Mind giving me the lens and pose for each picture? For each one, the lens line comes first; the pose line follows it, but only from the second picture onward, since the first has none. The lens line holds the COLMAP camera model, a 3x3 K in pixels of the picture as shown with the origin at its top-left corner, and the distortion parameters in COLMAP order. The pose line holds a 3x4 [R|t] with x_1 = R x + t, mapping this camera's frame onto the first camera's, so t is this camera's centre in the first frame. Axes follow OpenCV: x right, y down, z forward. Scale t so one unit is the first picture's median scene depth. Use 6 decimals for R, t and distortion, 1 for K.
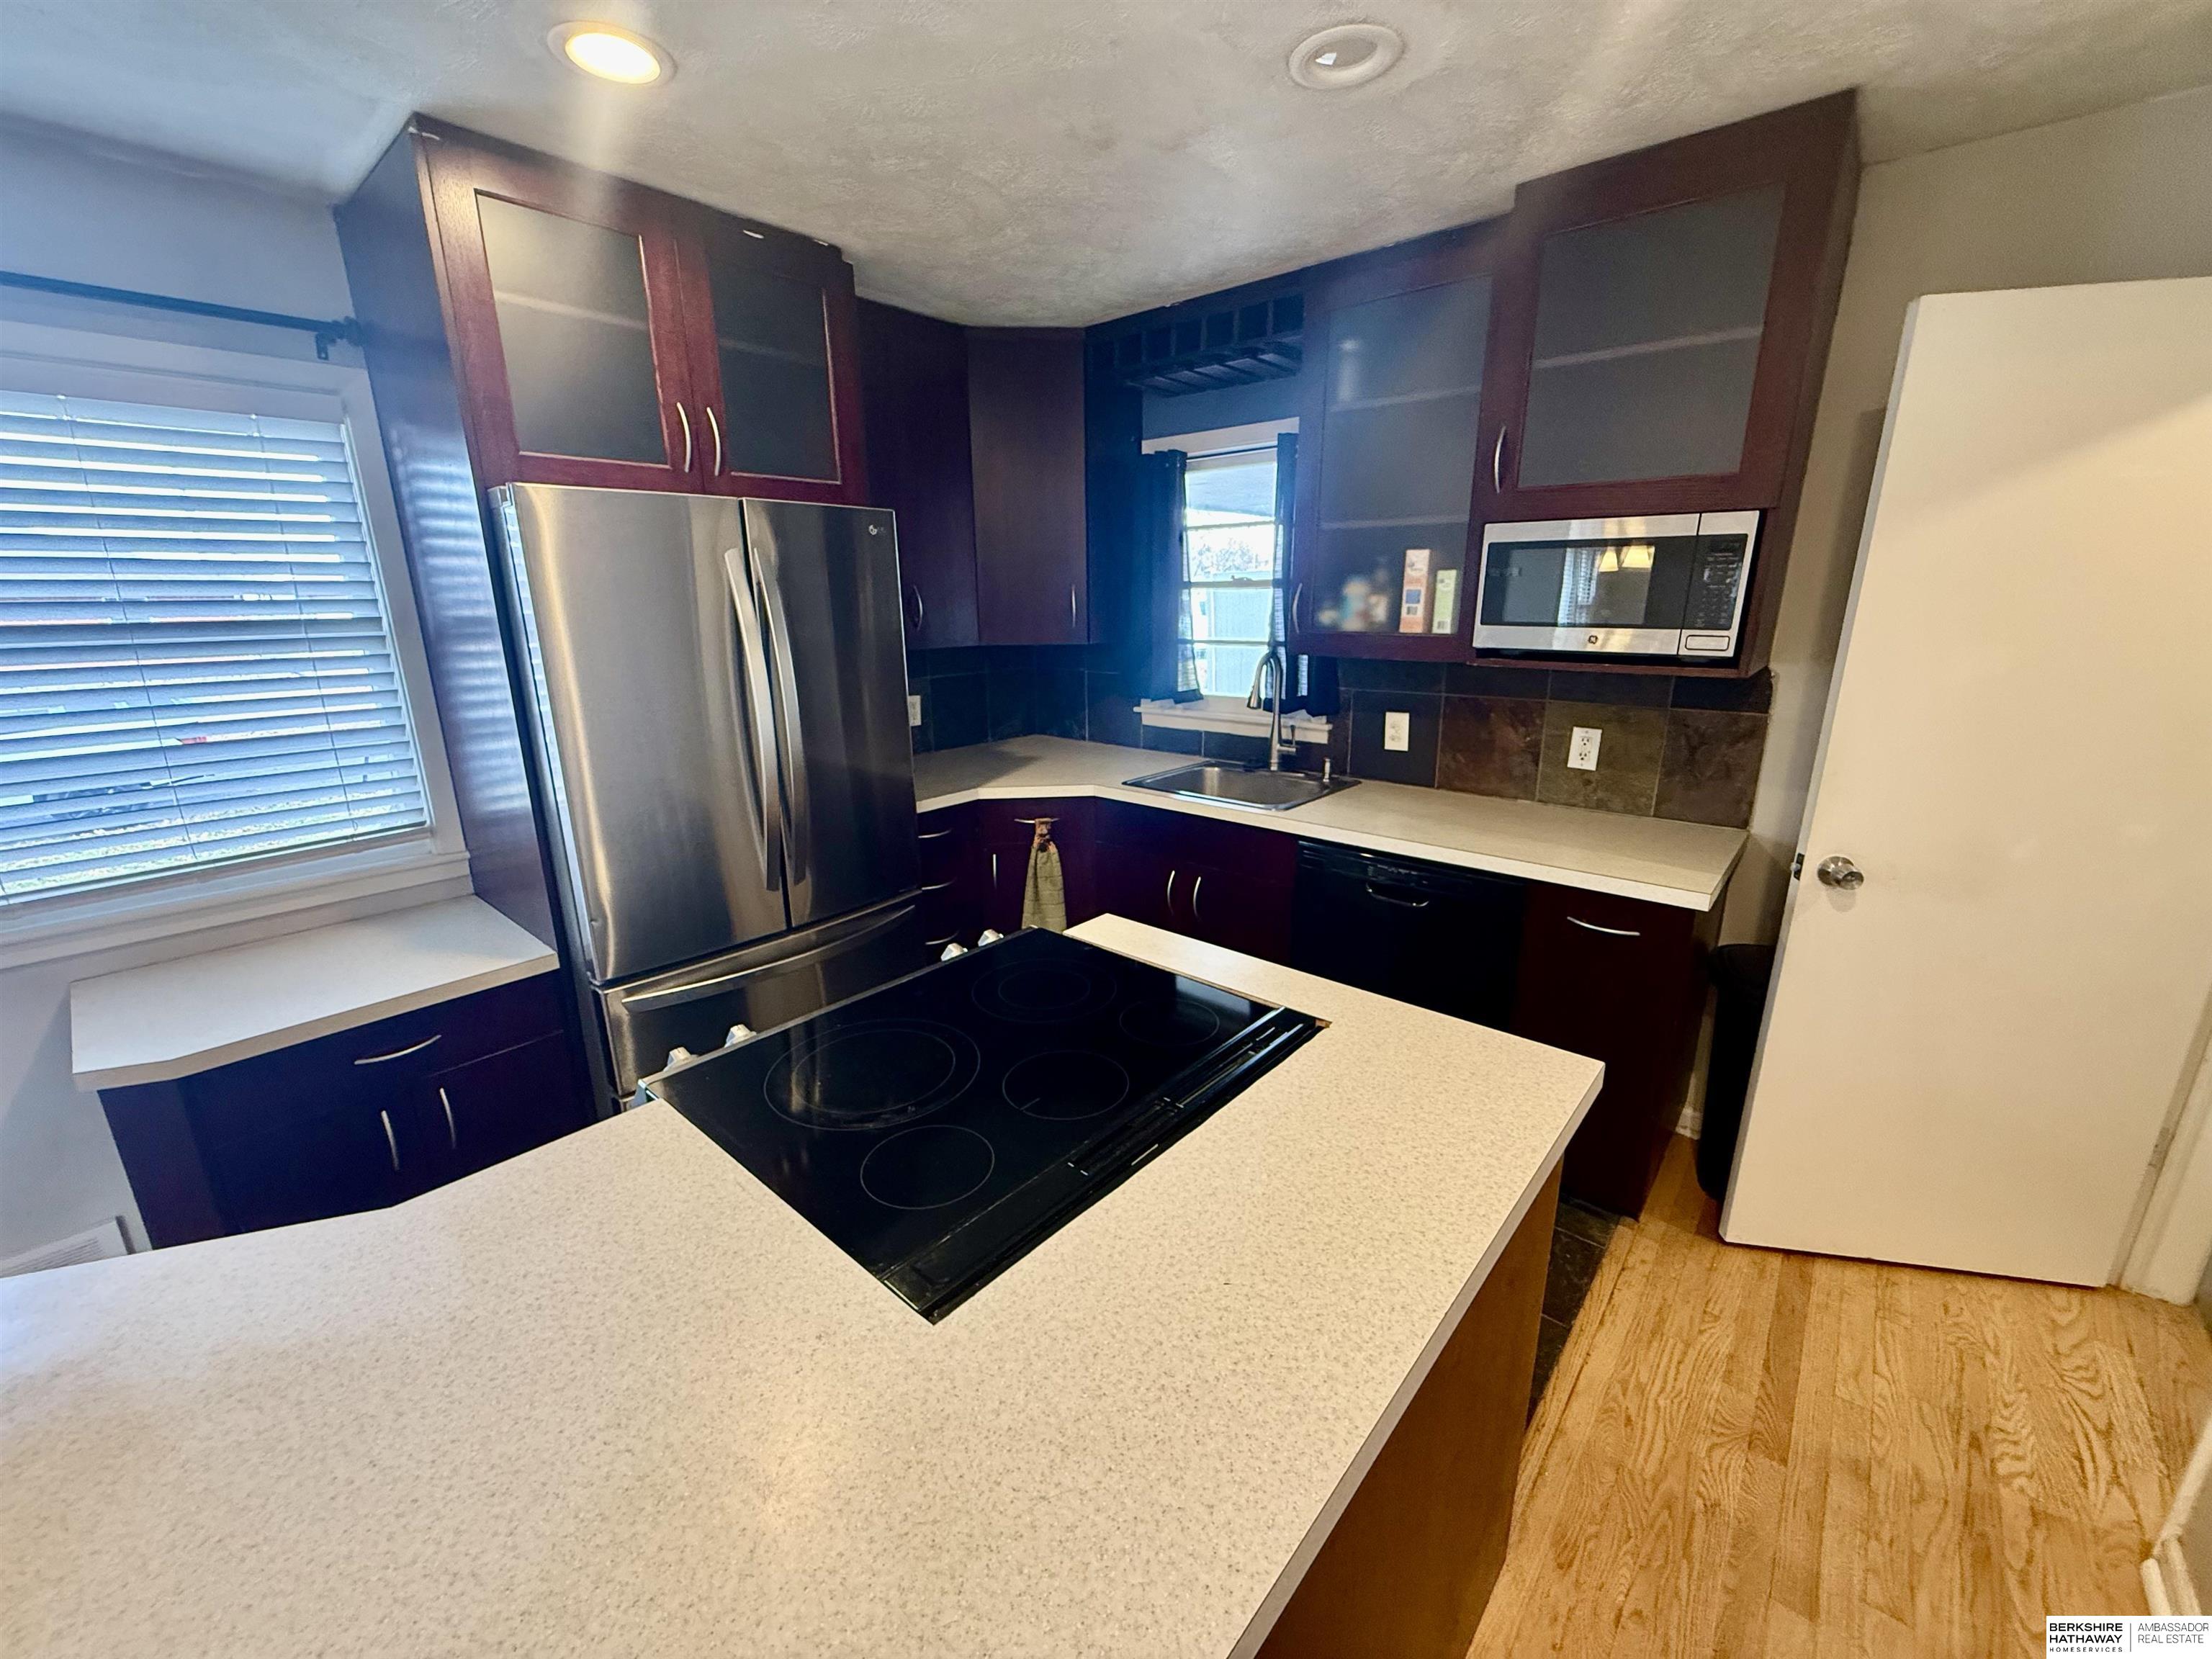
lens RADIAL K [[878.0, 0, 1102.6], [0, 878.0, 831.4], [0, 0, 1]] dist [0.000468, -0.000705]
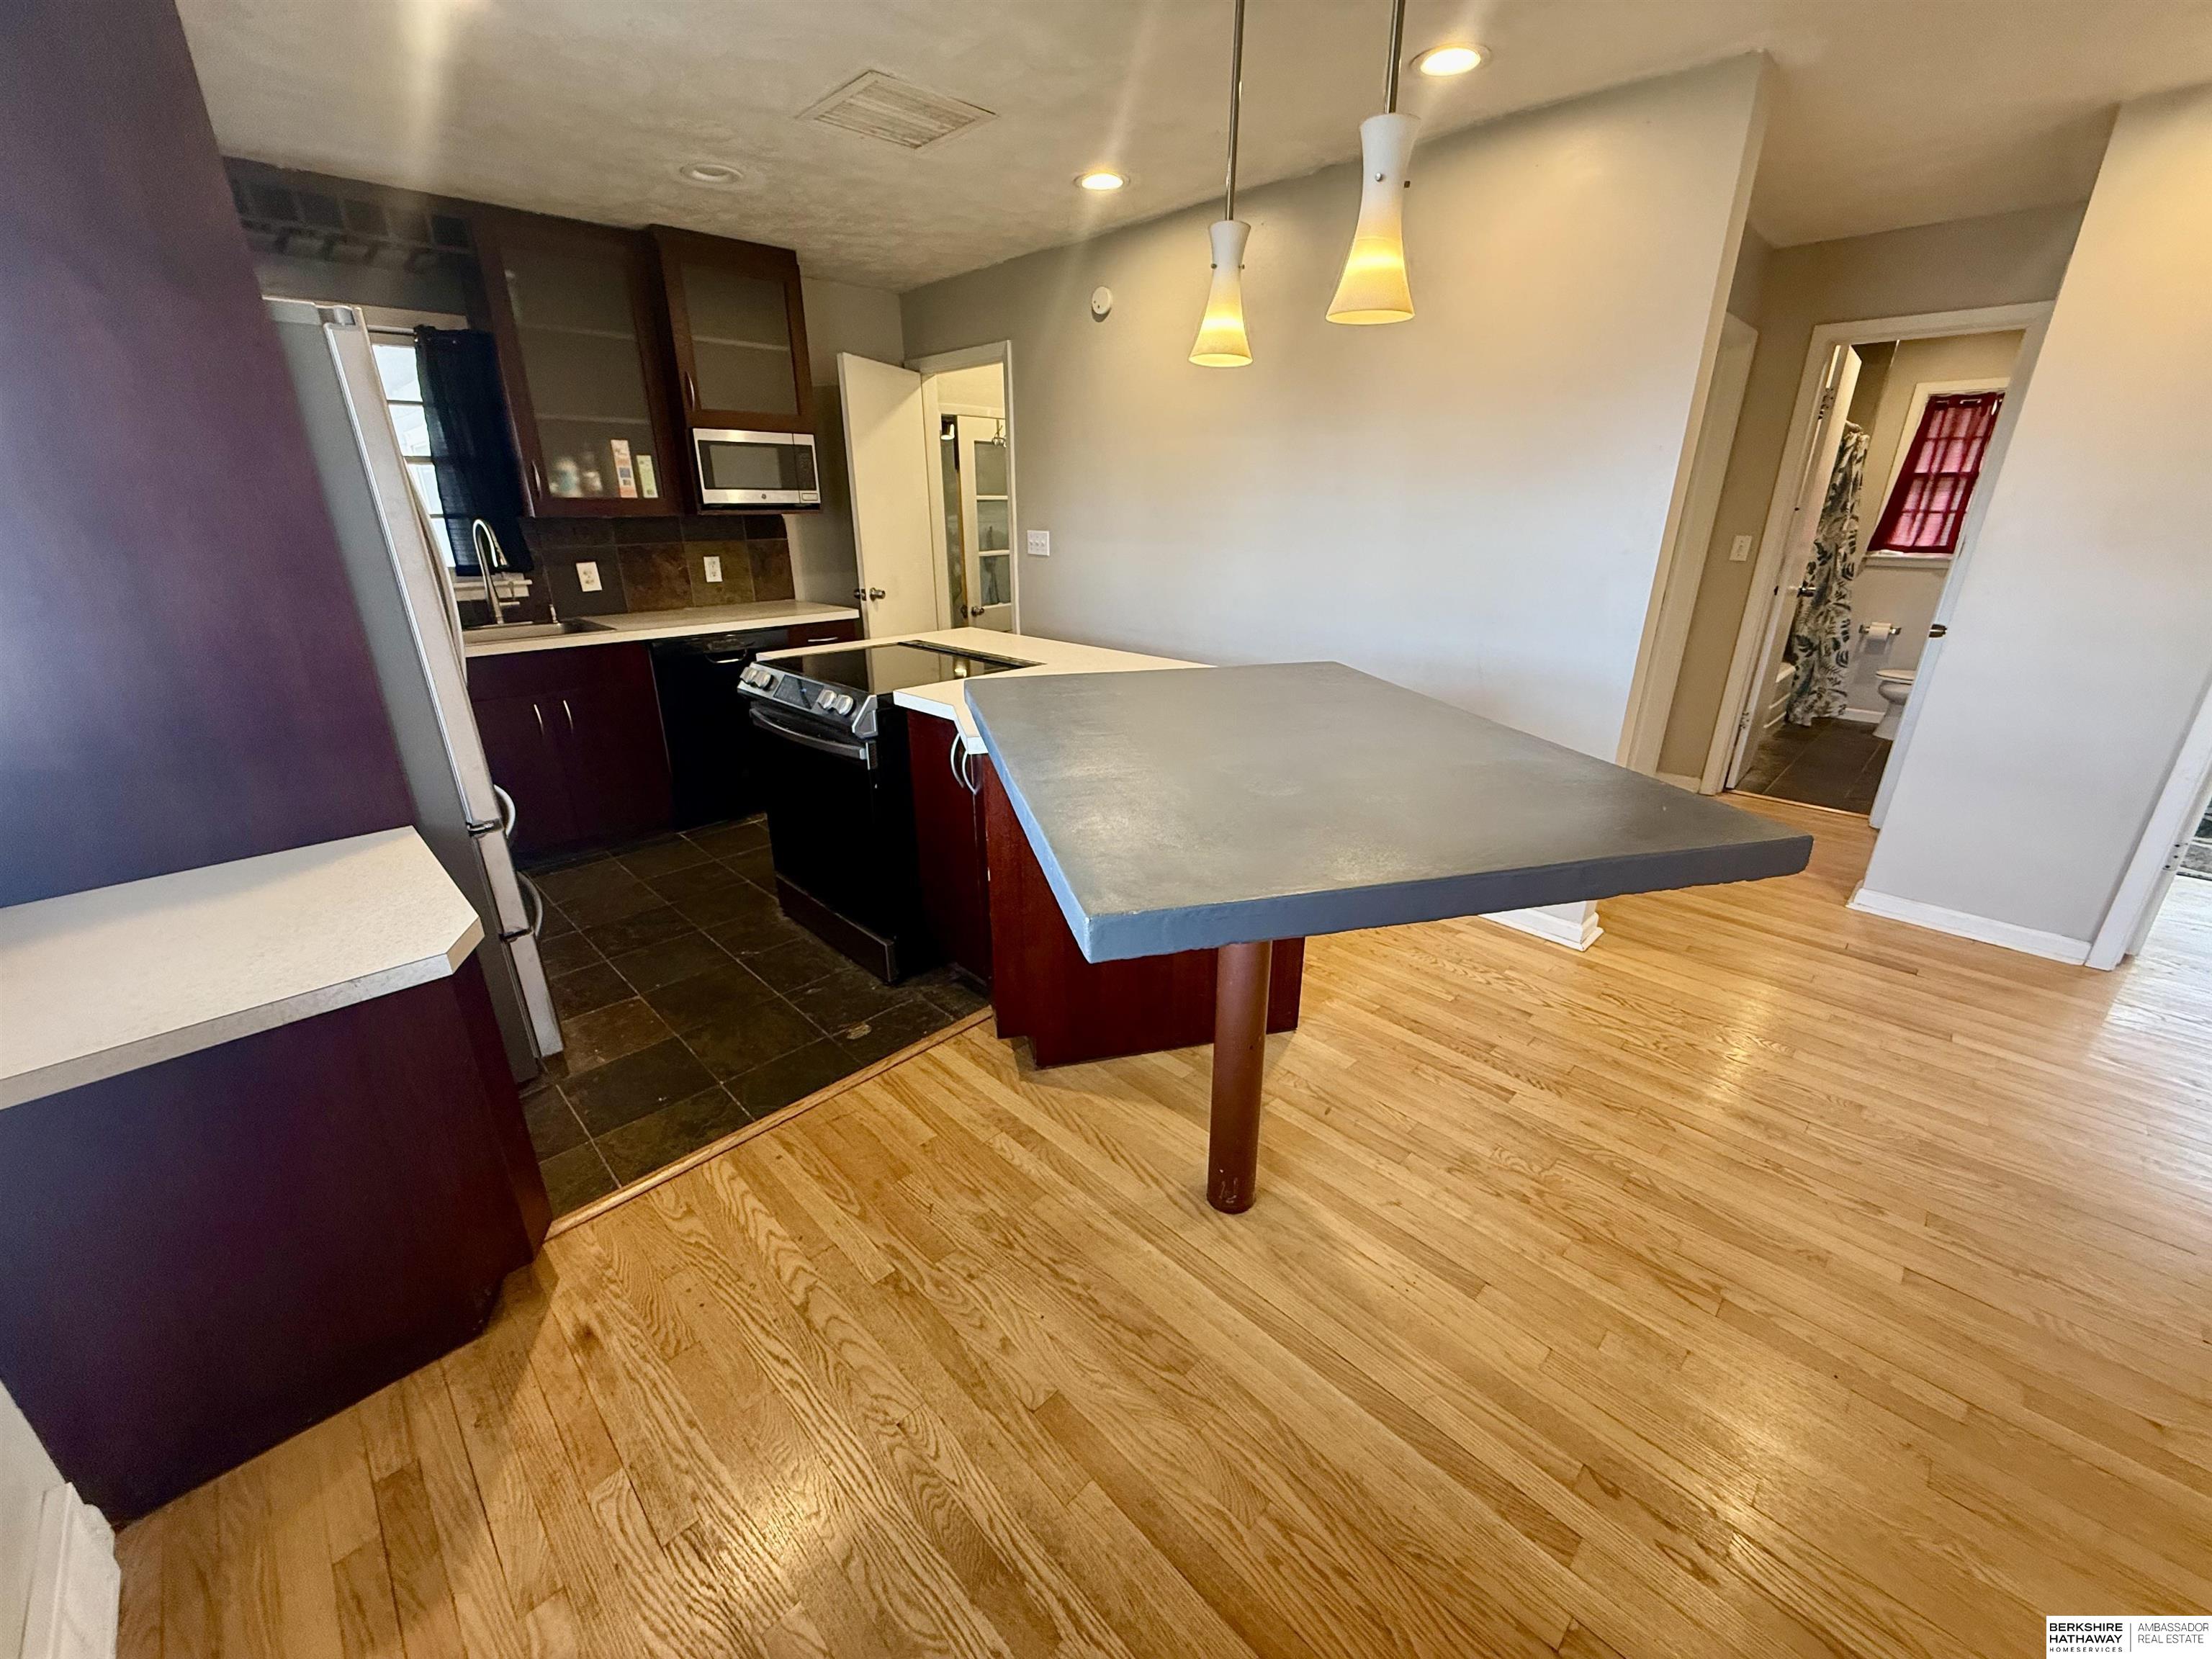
lens RADIAL K [[878.0, 0, 1102.6], [0, 878.0, 831.4], [0, 0, 1]] dist [0.000468, -0.000705]
pose [[0.074676, -0.344143, 0.935943, -1.180141], [0.266577, 0.911295, 0.313811, 0.037193], [-0.960916, 0.226066, 0.159793, 0.113329]]
